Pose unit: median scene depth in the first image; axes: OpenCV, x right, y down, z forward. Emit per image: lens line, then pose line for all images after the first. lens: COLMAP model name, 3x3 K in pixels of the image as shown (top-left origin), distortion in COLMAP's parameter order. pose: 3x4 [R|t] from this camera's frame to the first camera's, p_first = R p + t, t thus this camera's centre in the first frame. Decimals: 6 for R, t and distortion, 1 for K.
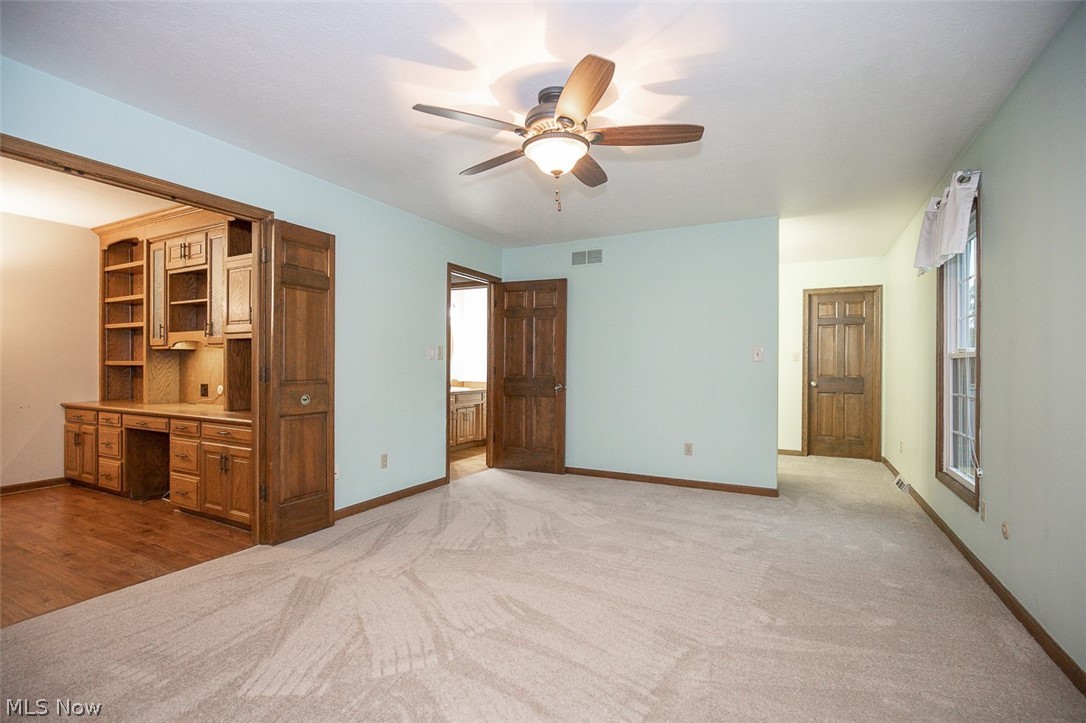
lens RADIAL K [[502.4, 0, 536.8], [0, 502.4, 358.4], [0, 0, 1]] dist [-0.000238, 0.000614]
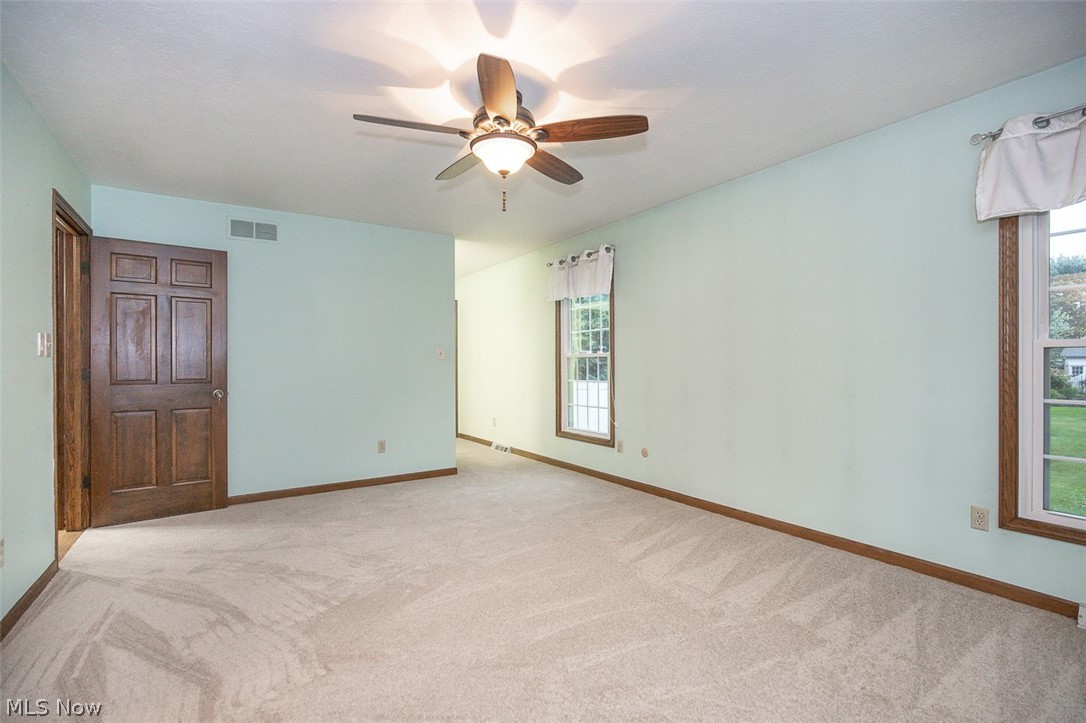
lens RADIAL K [[502.4, 0, 536.8], [0, 502.4, 358.4], [0, 0, 1]] dist [-0.000238, 0.000614]
pose [[0.480321, 0.003423, 0.877086, -0.552153], [-0.004818, 0.999988, -0.001264, 0.003896], [-0.877080, -0.003618, 0.480332, 0.307798]]
